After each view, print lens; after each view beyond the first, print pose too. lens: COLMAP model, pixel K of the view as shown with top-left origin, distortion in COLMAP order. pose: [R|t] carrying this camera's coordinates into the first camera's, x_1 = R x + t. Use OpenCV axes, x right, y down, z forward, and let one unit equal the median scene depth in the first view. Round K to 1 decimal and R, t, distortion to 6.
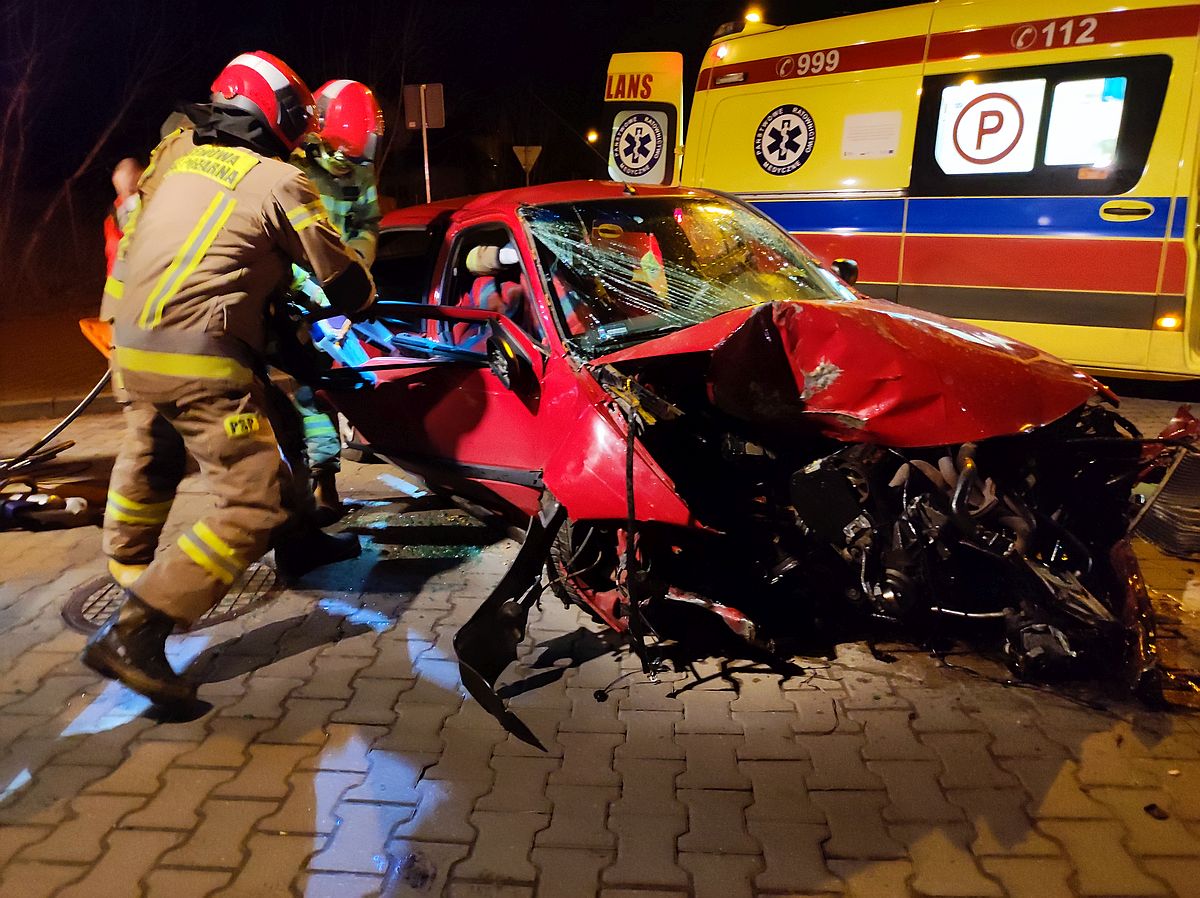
lens RADIAL K [[862.5, 0, 600.0], [0, 862.5, 449.0], [0, 0, 1]] dist [0.008236, -0.010522]
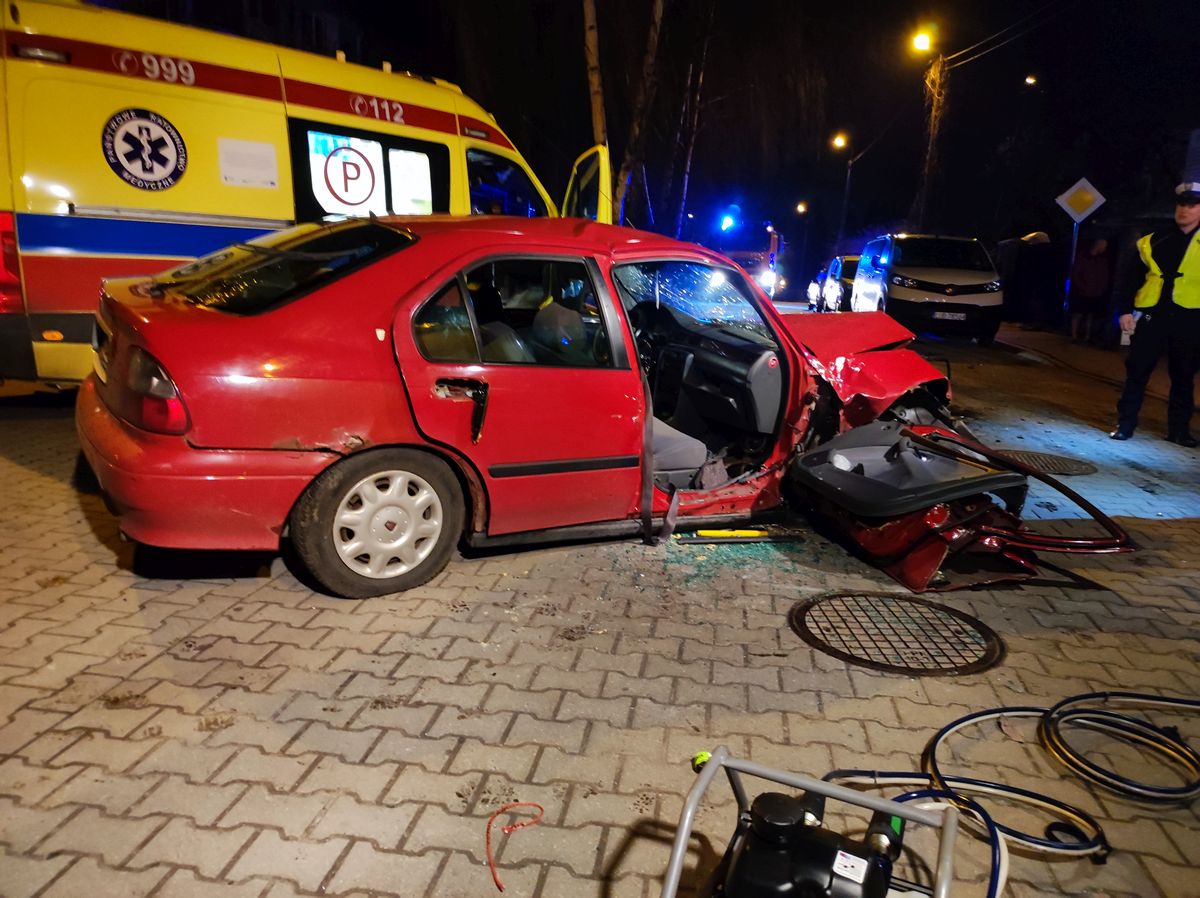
lens RADIAL K [[862.5, 0, 600.0], [0, 862.5, 449.0], [0, 0, 1]] dist [0.008236, -0.010522]
pose [[0.084948, -0.191810, 0.977749, -0.640162], [0.217541, 0.961192, 0.169662, -0.123841], [-0.972347, 0.198288, 0.123378, 0.526104]]
